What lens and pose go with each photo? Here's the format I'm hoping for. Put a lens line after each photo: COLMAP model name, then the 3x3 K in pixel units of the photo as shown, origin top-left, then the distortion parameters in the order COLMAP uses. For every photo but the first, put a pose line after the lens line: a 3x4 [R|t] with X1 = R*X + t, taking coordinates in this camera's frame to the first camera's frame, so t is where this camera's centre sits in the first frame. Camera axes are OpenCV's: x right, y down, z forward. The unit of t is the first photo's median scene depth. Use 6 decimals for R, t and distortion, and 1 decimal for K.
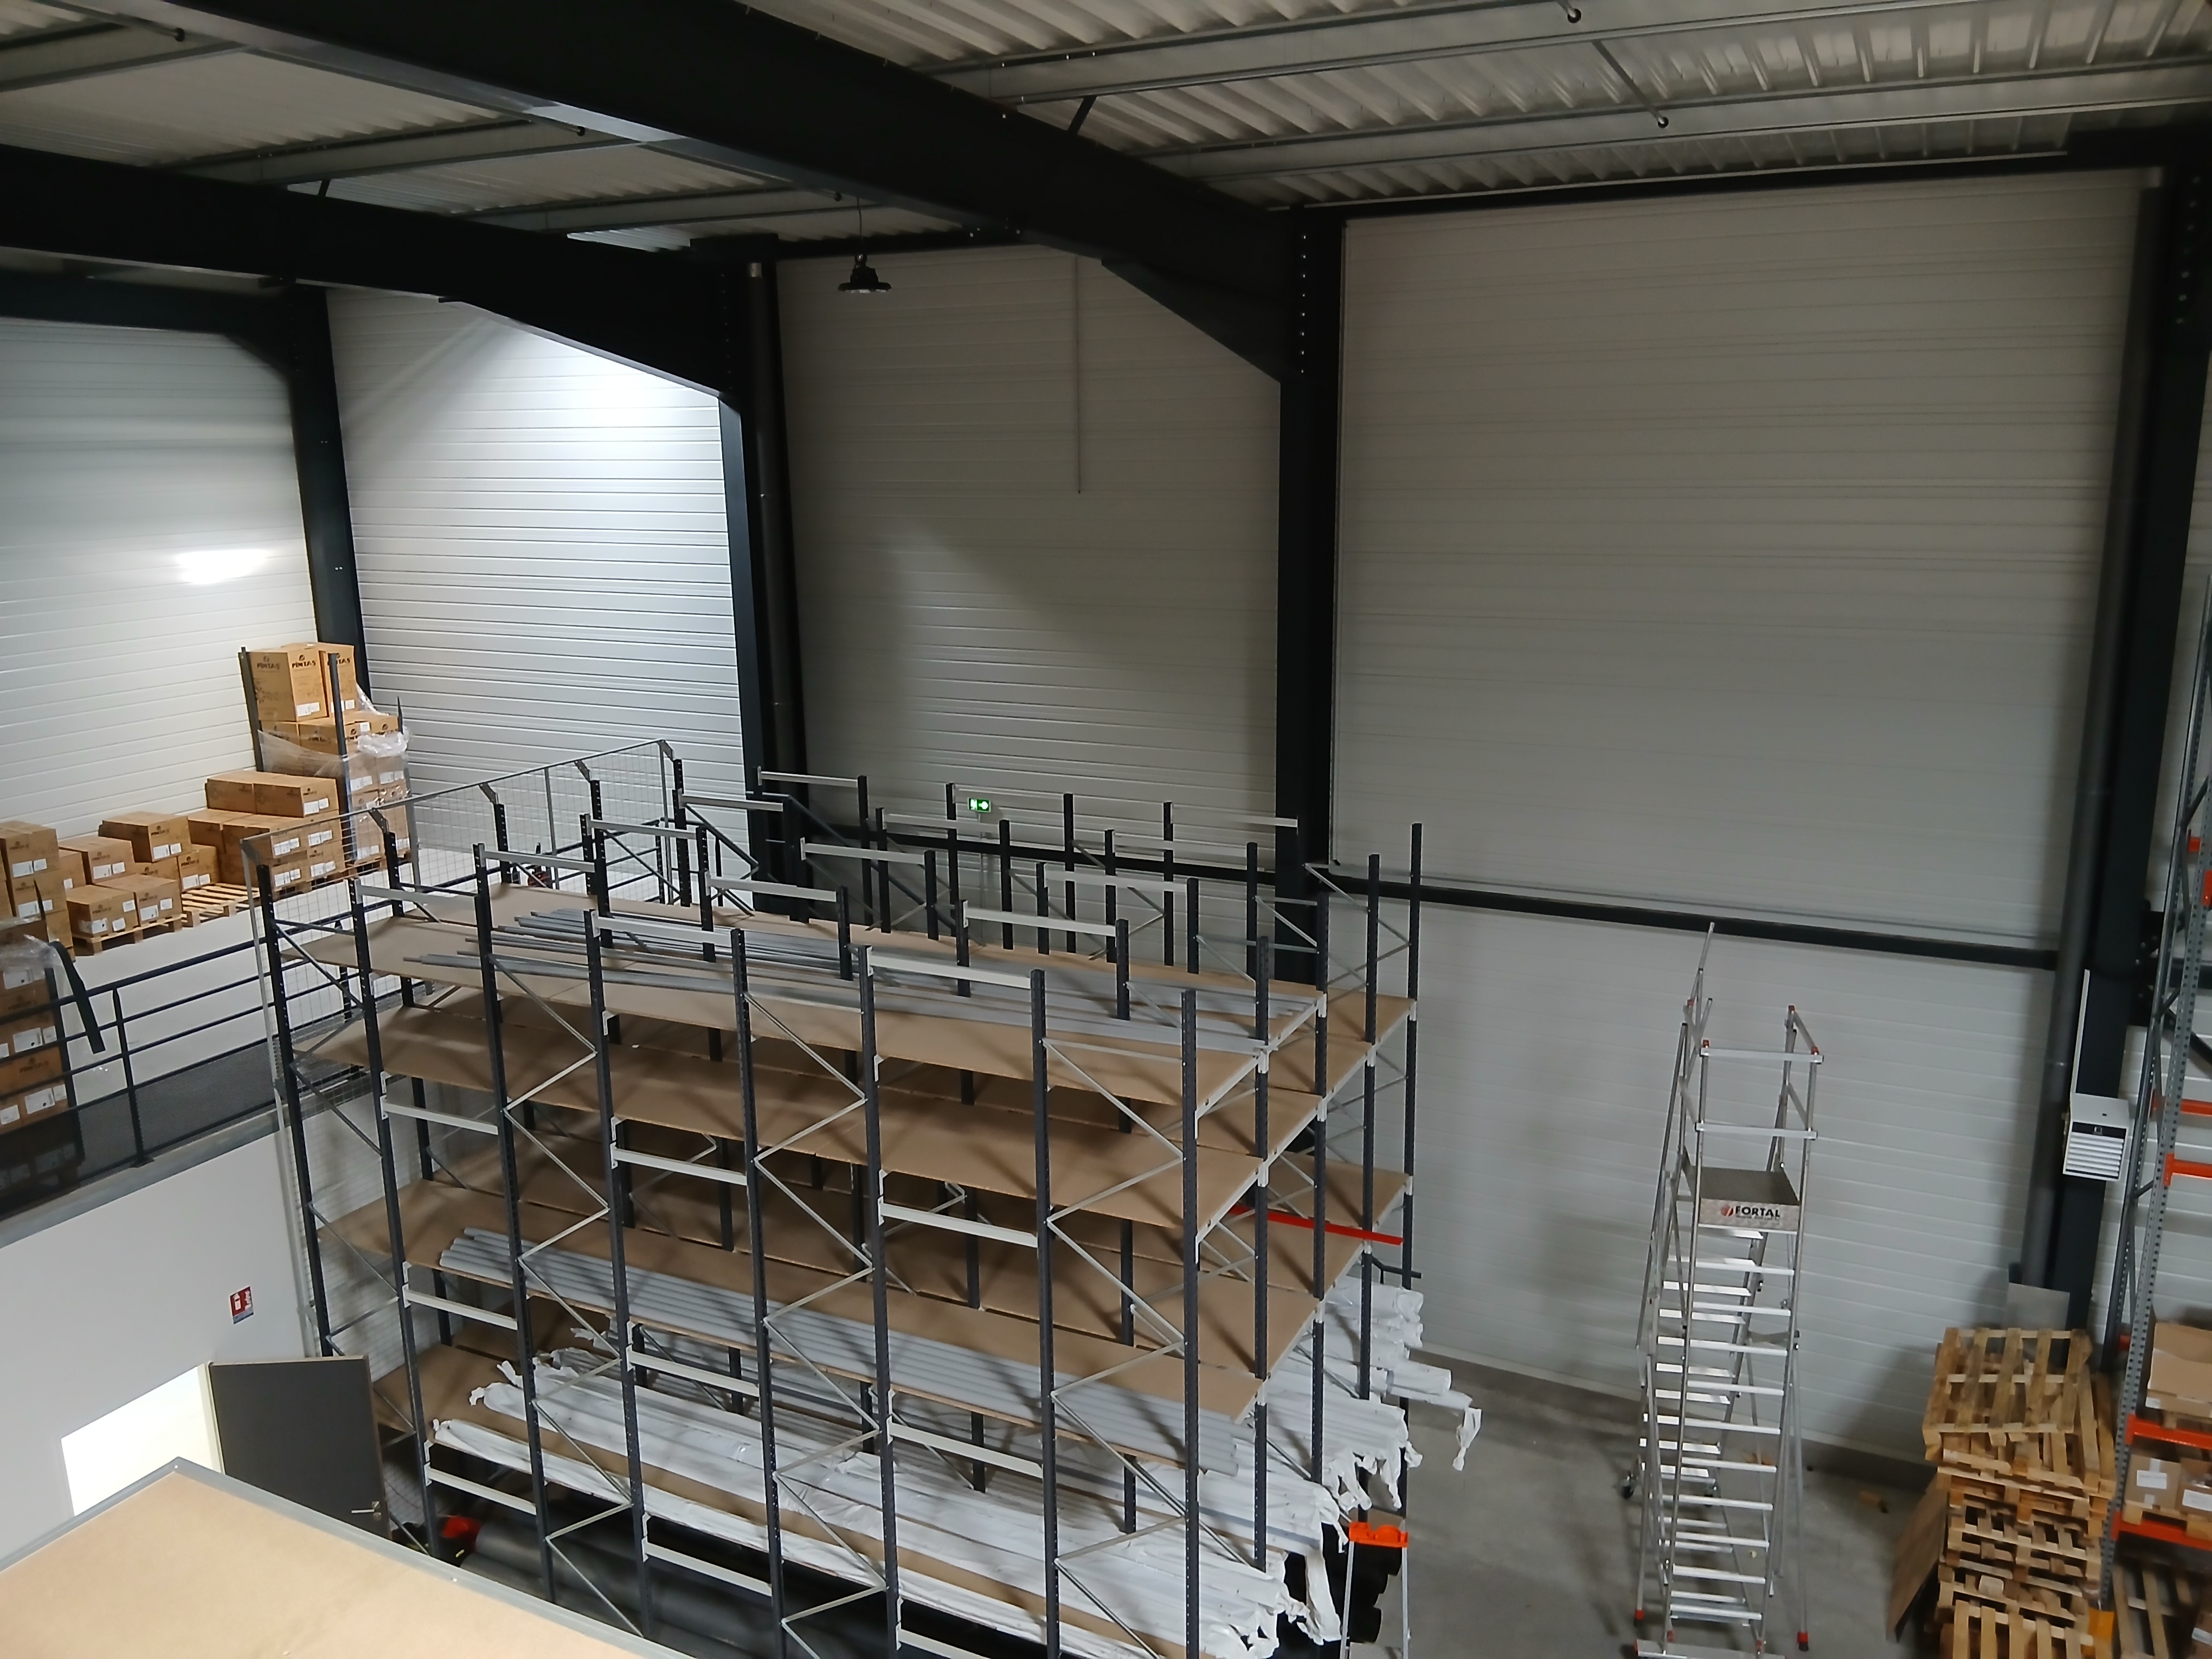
lens RADIAL K [[1672.9, 0, 1106.0], [0, 1672.9, 829.5], [0, 0, 1]] dist [0.002436, -0.071067]
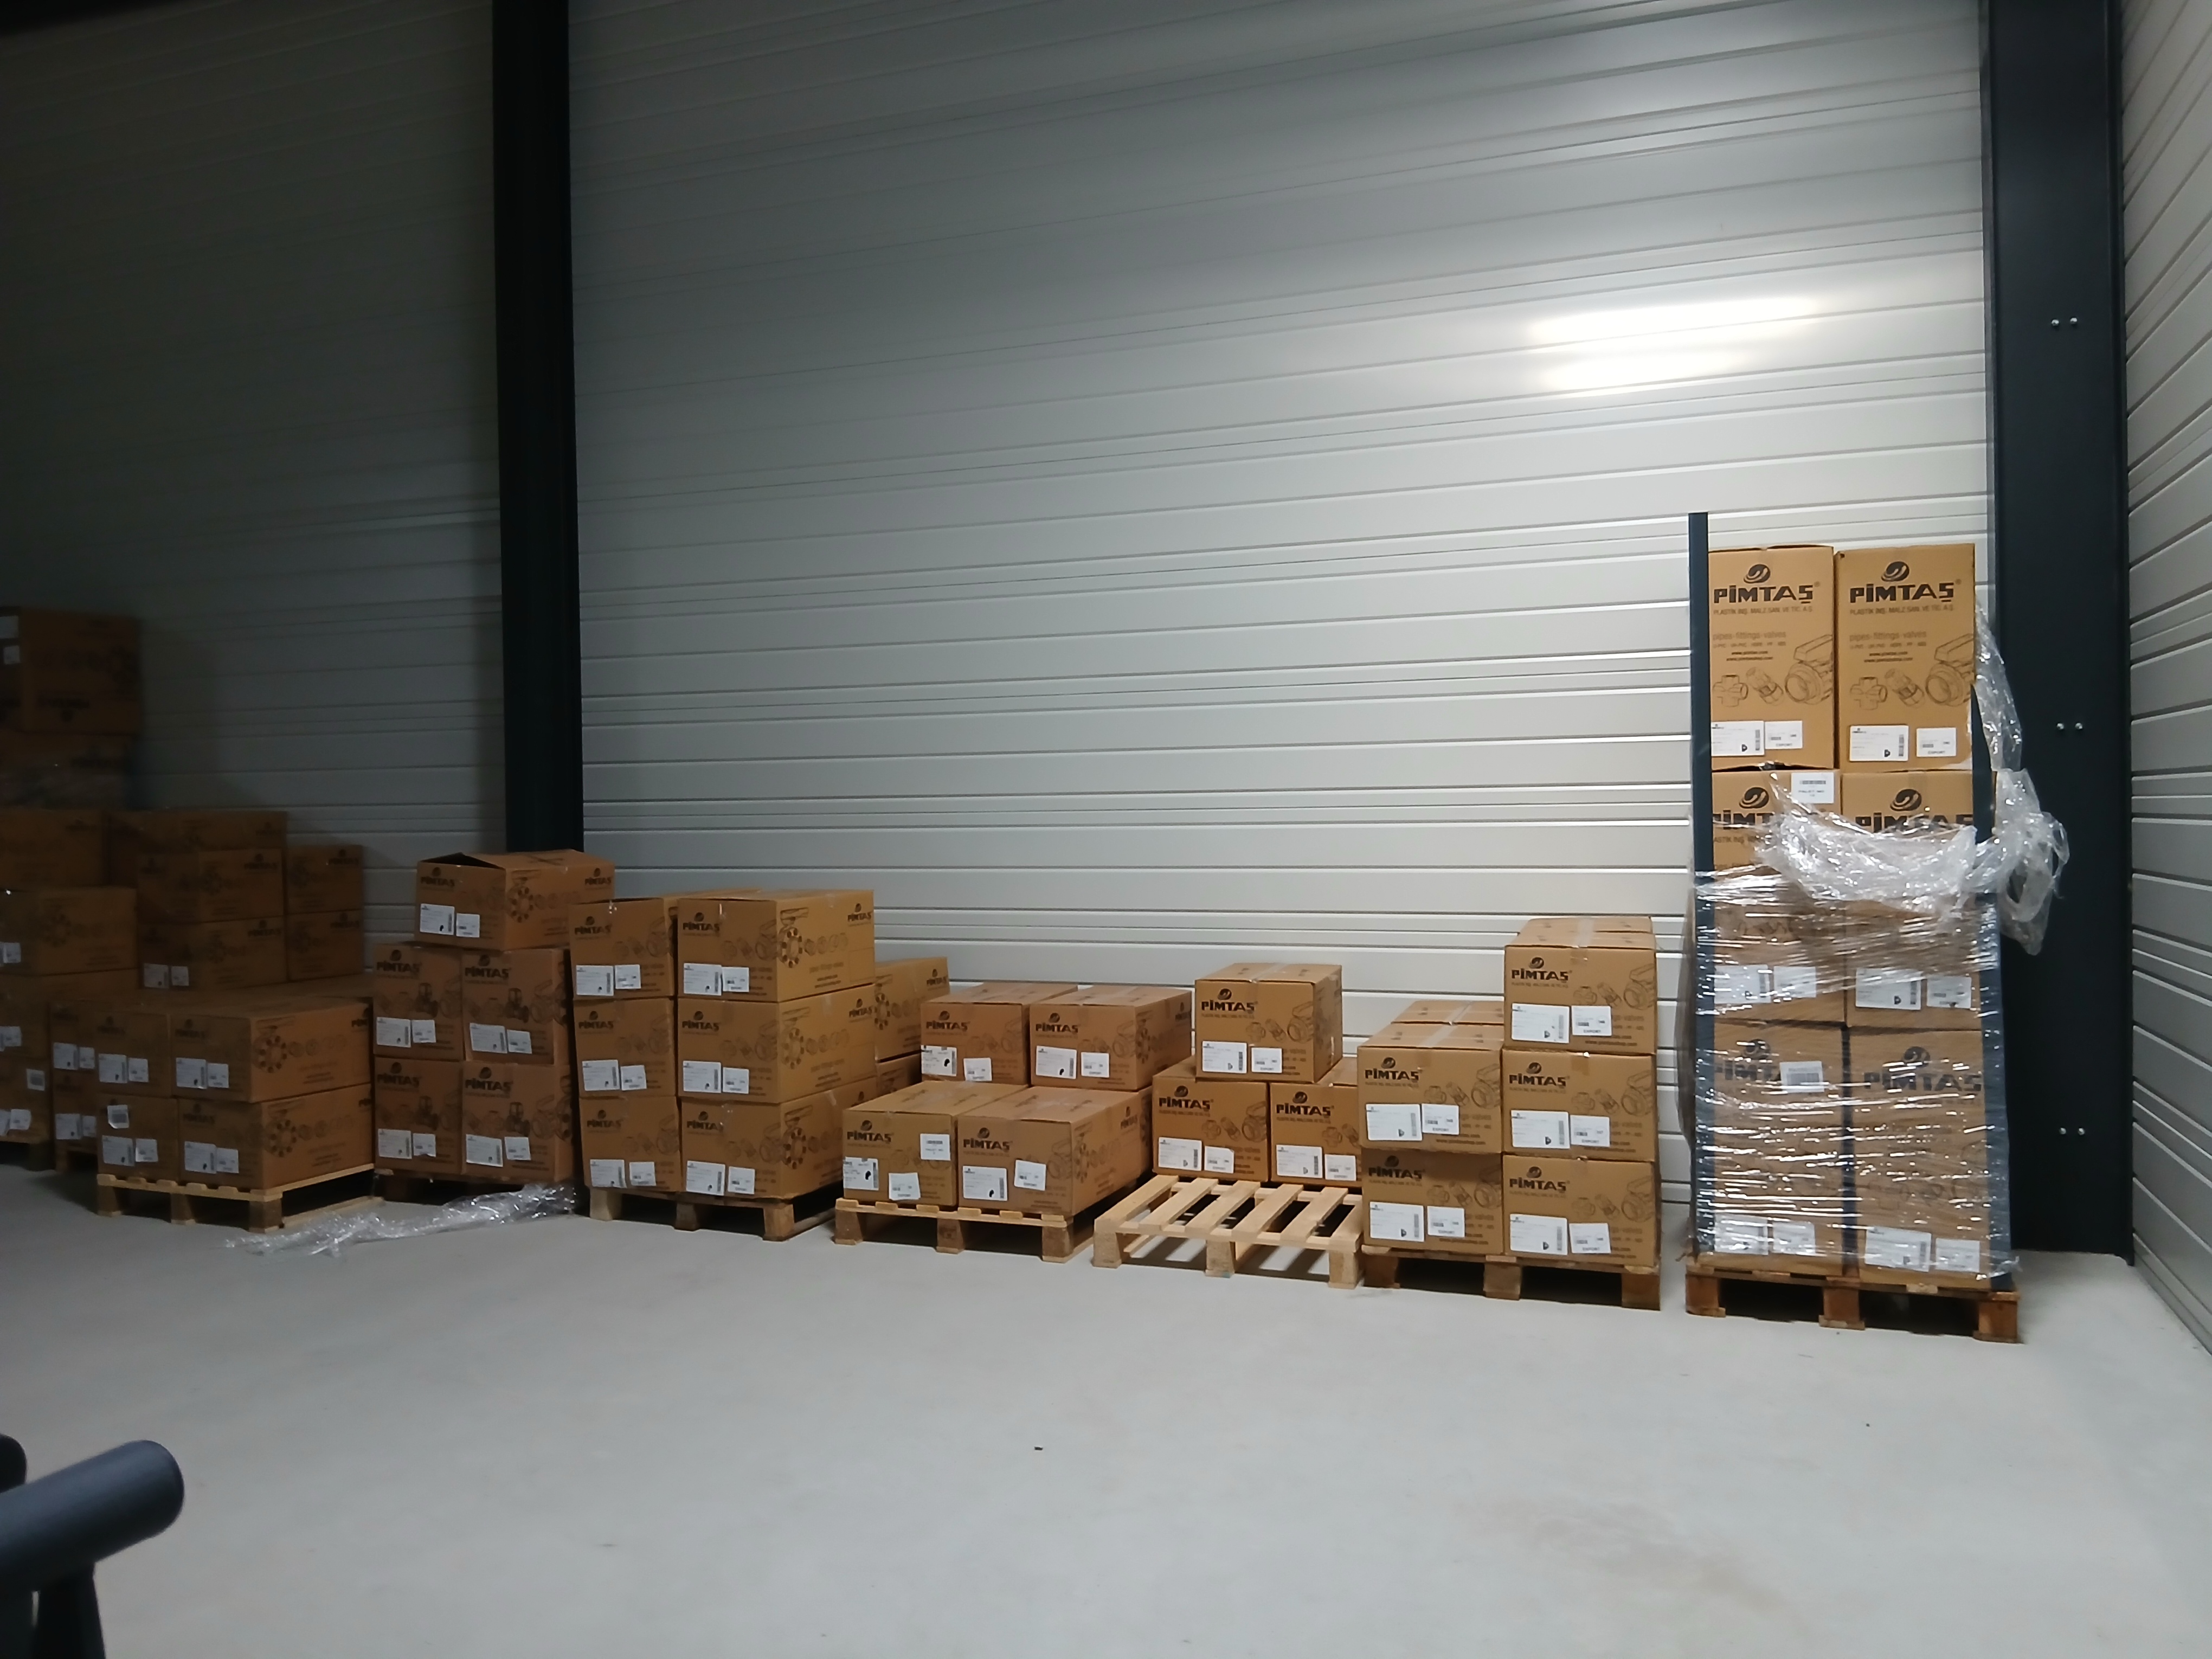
lens RADIAL K [[1694.0, 0, 1103.4], [0, 1694.0, 834.1], [0, 0, 1]] dist [0.145202, -0.255820]
pose [[0.097793, 0.021185, -0.994981, -0.274549], [-0.214898, 0.976636, -0.000327, -0.045668], [0.971728, 0.213852, 0.100061, 1.378235]]
